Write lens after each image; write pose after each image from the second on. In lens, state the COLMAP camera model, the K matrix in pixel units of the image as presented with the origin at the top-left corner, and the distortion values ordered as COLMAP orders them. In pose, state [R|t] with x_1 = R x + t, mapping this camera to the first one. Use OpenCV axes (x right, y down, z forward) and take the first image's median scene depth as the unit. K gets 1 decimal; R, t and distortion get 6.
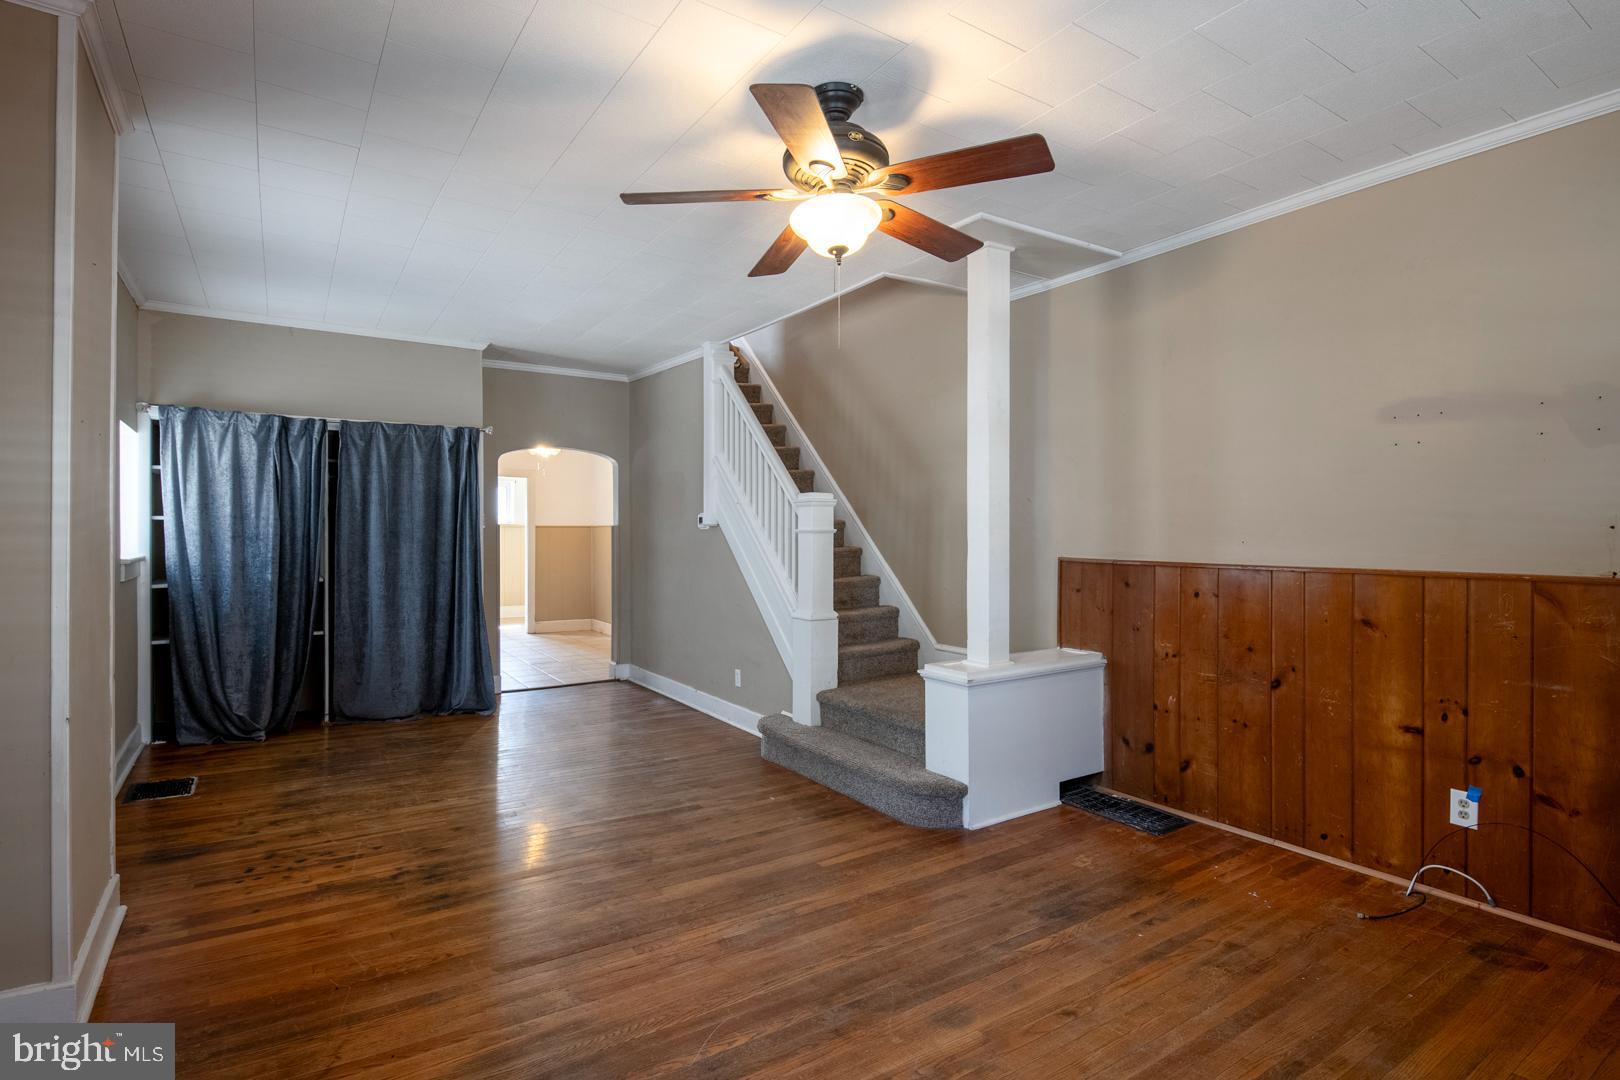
lens RADIAL K [[942.7, 0, 767.8], [0, 942.7, 534.1], [0, 0, 1]] dist [-0.000543, -0.001101]
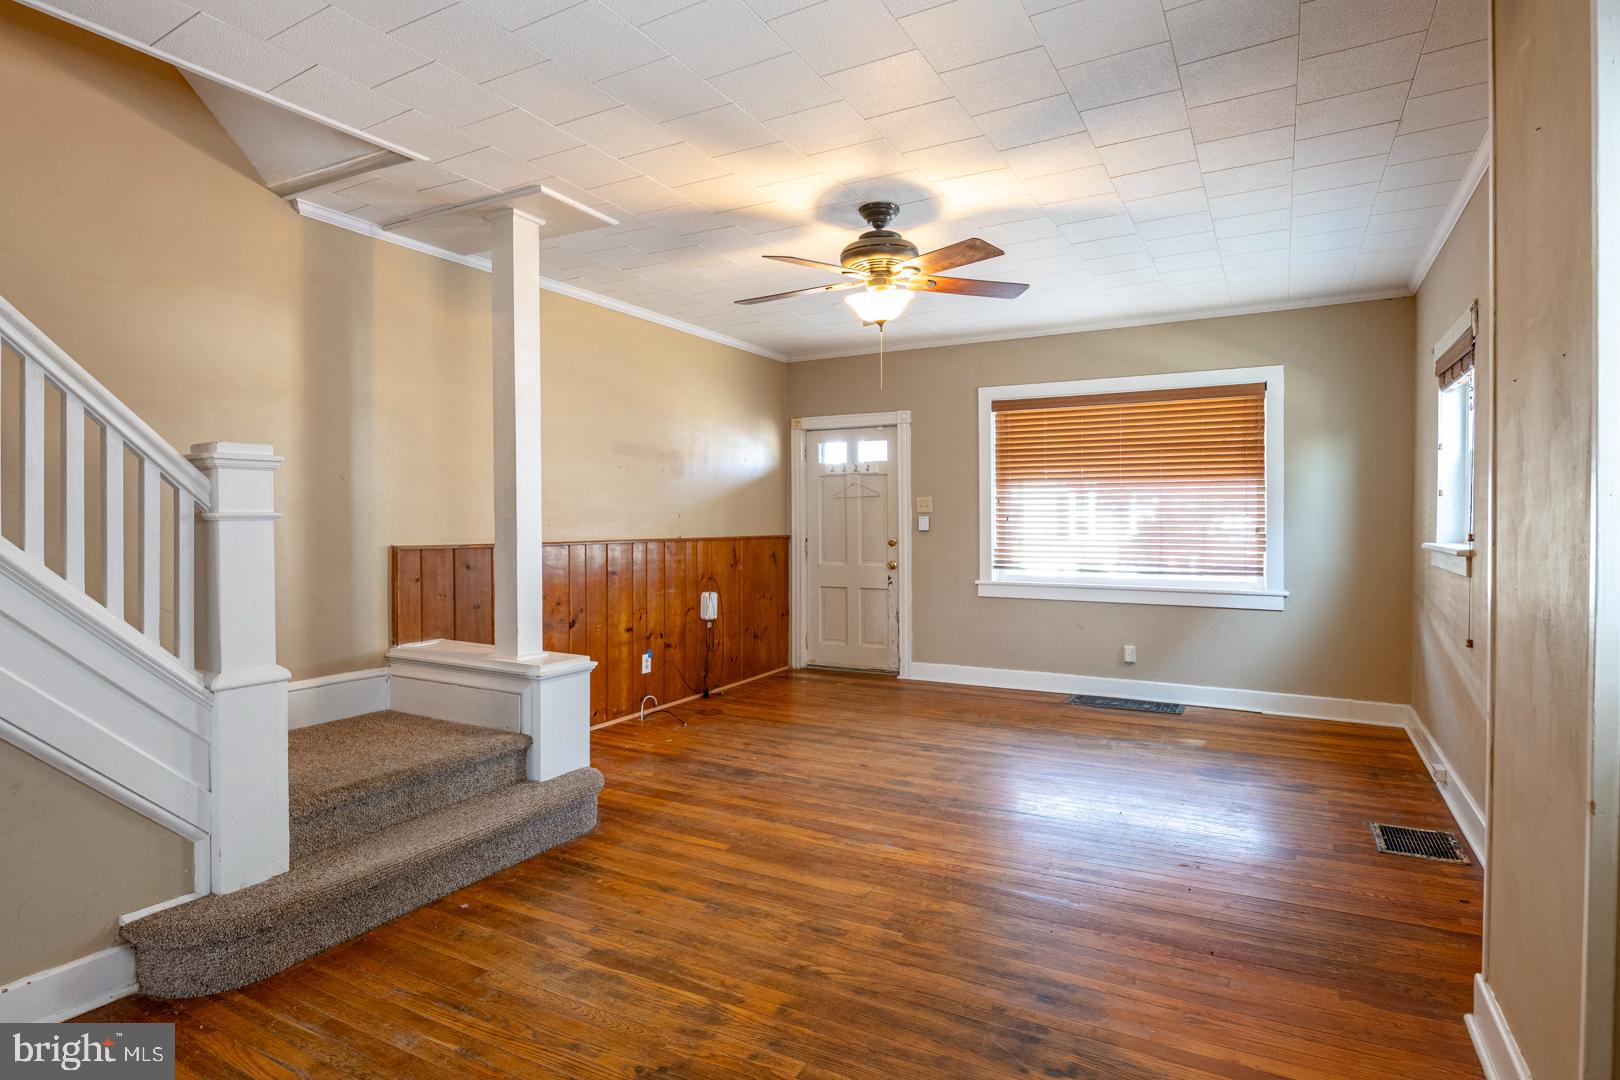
lens RADIAL K [[942.7, 0, 767.8], [0, 942.7, 534.1], [0, 0, 1]] dist [-0.000543, -0.001101]
pose [[-0.553171, -0.014543, 0.832941, -0.801557], [0.002486, 0.999814, 0.019108, -0.003898], [-0.833064, 0.012641, -0.553032, 1.514300]]
